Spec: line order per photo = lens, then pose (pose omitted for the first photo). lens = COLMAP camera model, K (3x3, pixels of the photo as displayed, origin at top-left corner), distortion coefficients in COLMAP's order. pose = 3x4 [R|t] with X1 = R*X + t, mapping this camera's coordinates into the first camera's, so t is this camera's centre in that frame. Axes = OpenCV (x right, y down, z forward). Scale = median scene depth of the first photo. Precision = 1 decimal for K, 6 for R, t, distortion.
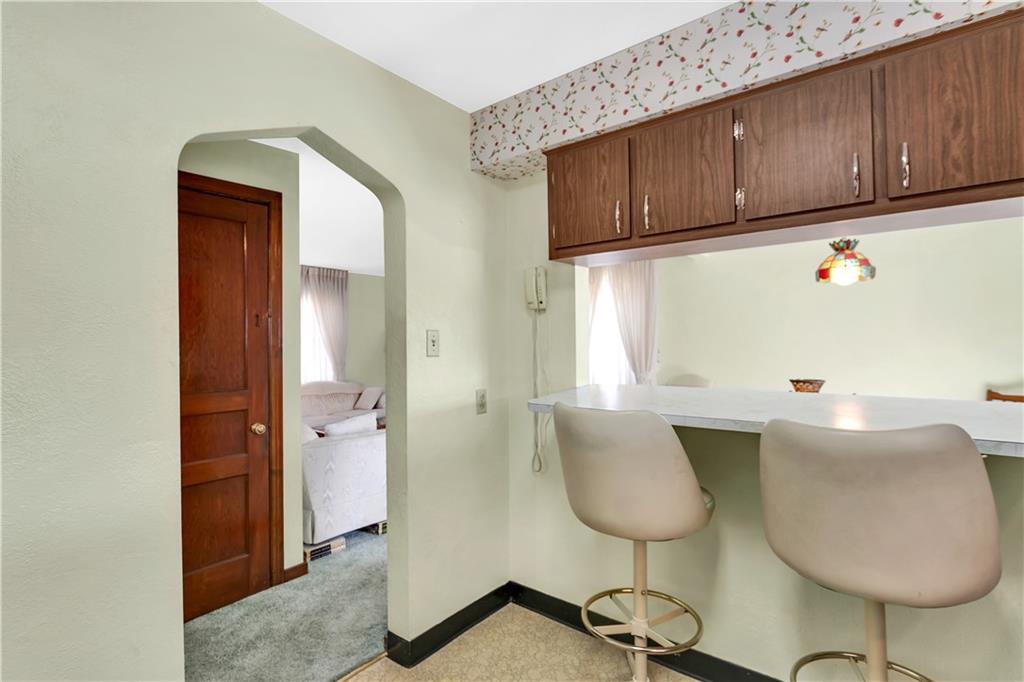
lens RADIAL K [[491.5, 0, 516.7], [0, 491.5, 337.1], [0, 0, 1]] dist [-0.018583, 0.010712]
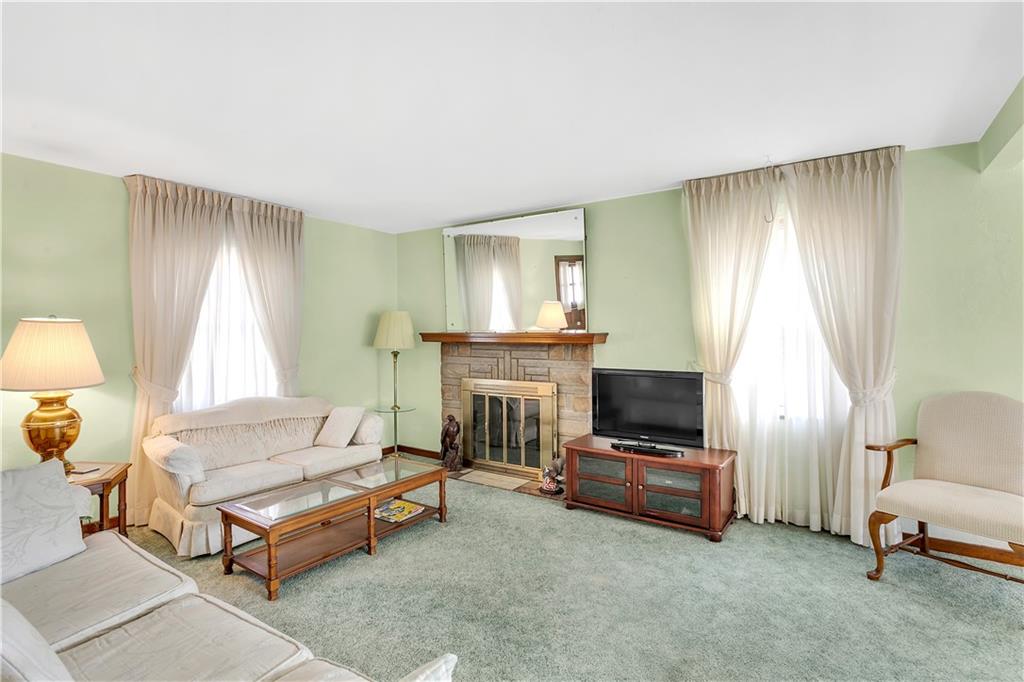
lens RADIAL K [[491.5, 0, 515.5], [0, 491.5, 339.1], [0, 0, 1]] dist [-0.018583, 0.010712]
pose [[0.996521, 0.007613, 0.082993, -0.141854], [-0.009809, 0.999612, 0.026084, 0.003145], [-0.082762, -0.026808, 0.996209, 0.401612]]
